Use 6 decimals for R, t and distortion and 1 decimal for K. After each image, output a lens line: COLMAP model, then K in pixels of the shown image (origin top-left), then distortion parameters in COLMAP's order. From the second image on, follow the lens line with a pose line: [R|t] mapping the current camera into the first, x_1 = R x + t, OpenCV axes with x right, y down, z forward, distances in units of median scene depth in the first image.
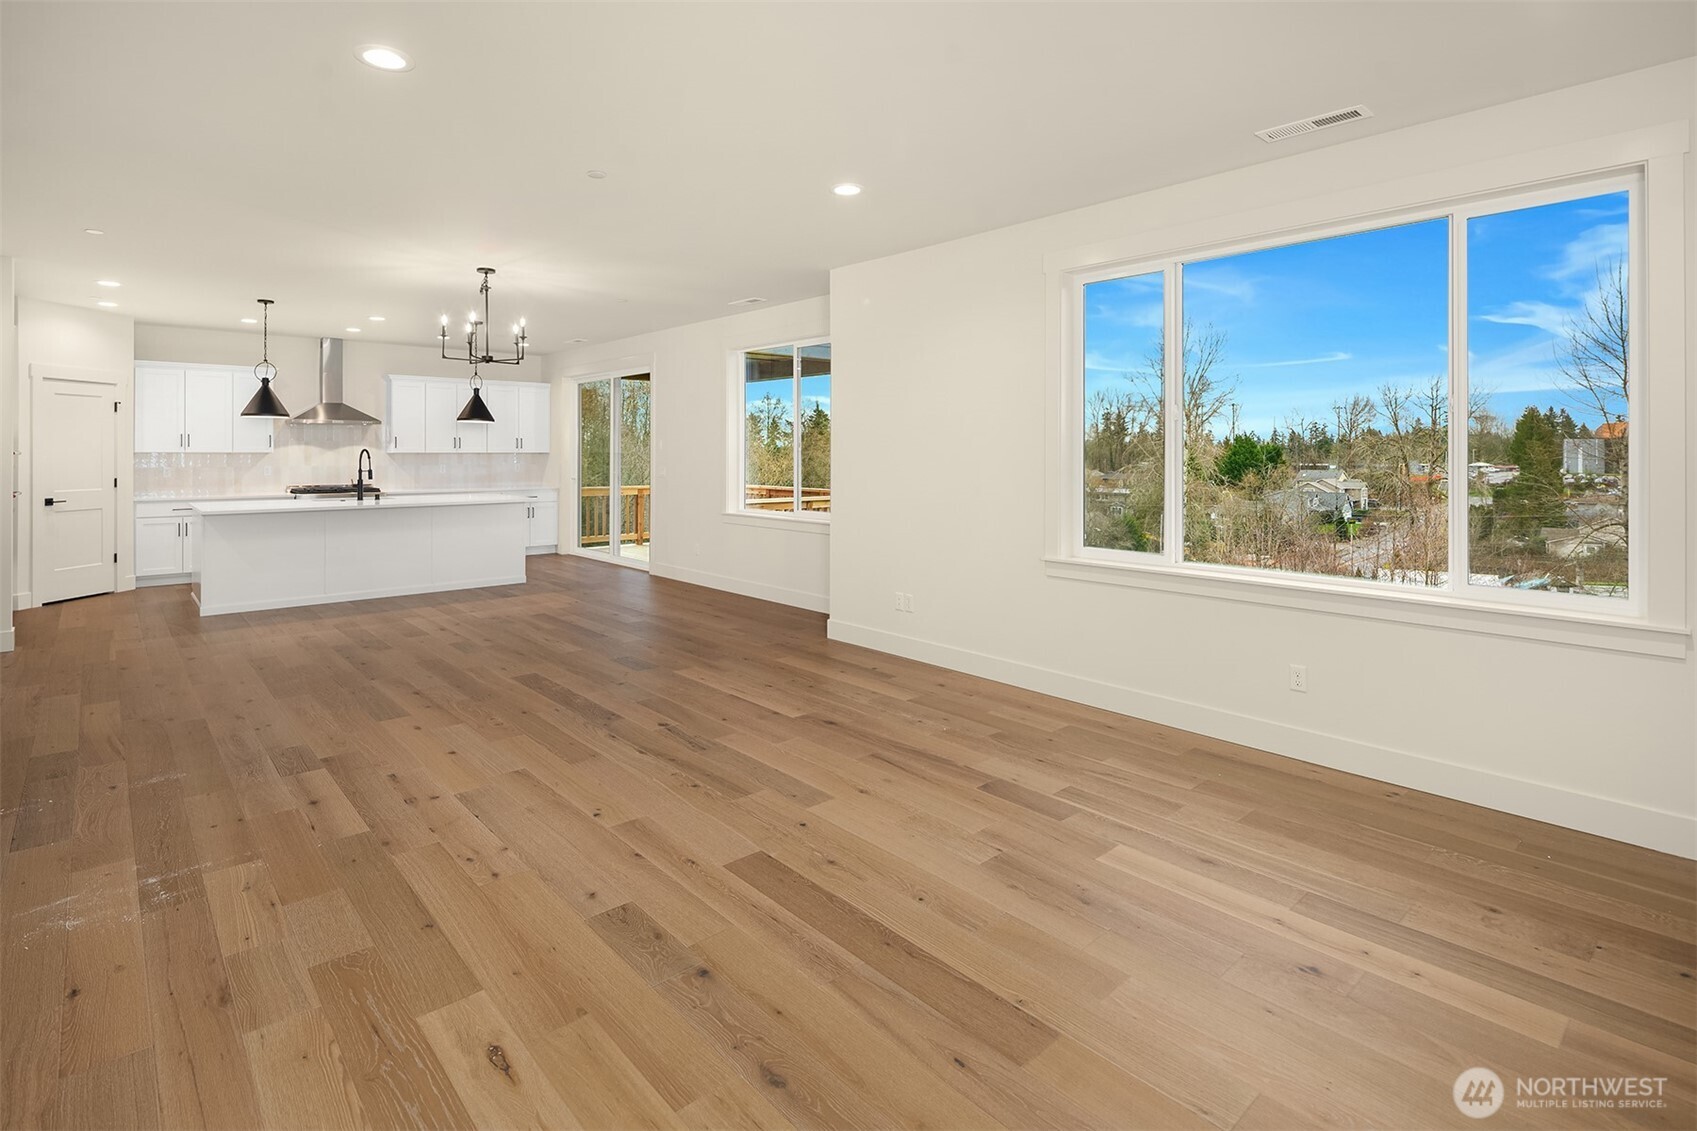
lens RADIAL K [[835.3, 0, 854.6], [0, 835.3, 442.0], [0, 0, 1]] dist [0.002180, -0.000528]
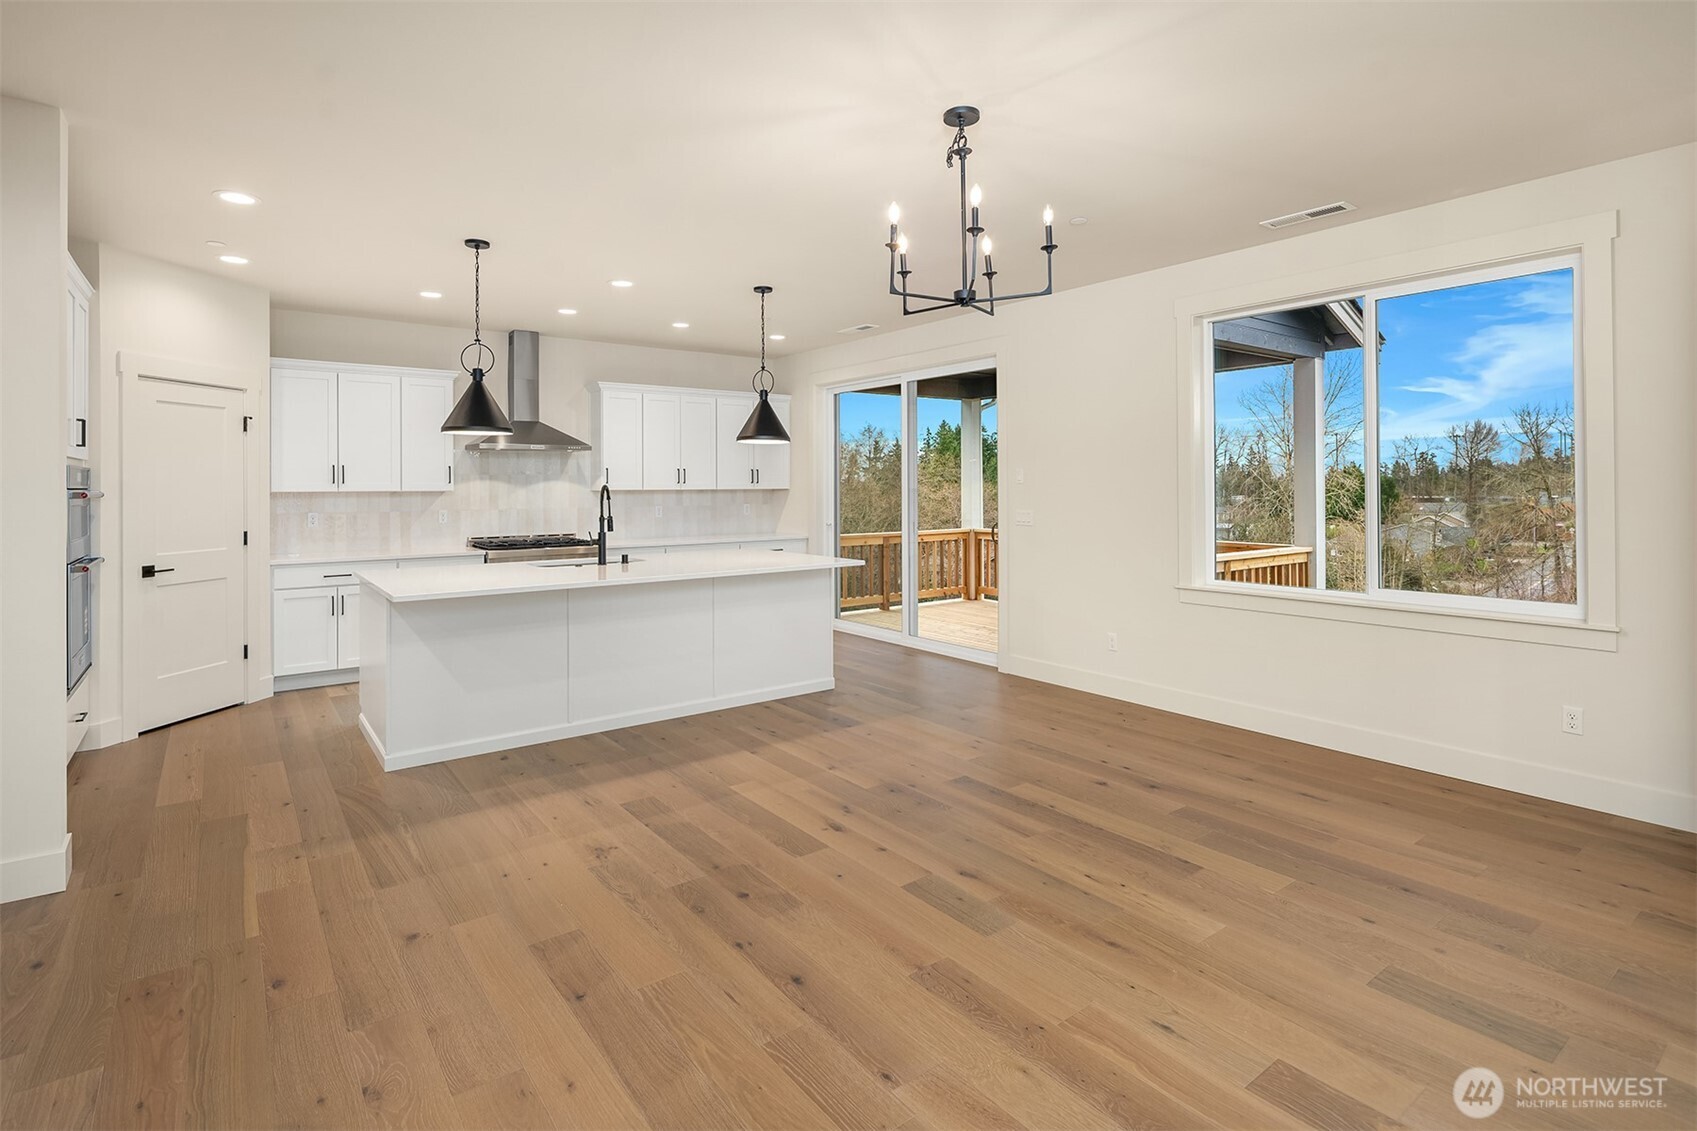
lens RADIAL K [[834.6, 0, 850.8], [0, 834.6, 475.5], [0, 0, 1]] dist [0.004333, 0.000835]
pose [[0.996144, -0.007289, -0.087431, -0.300394], [0.007155, 0.999973, -0.001845, 0.003231], [0.087442, 0.001212, 0.996169, 0.330204]]
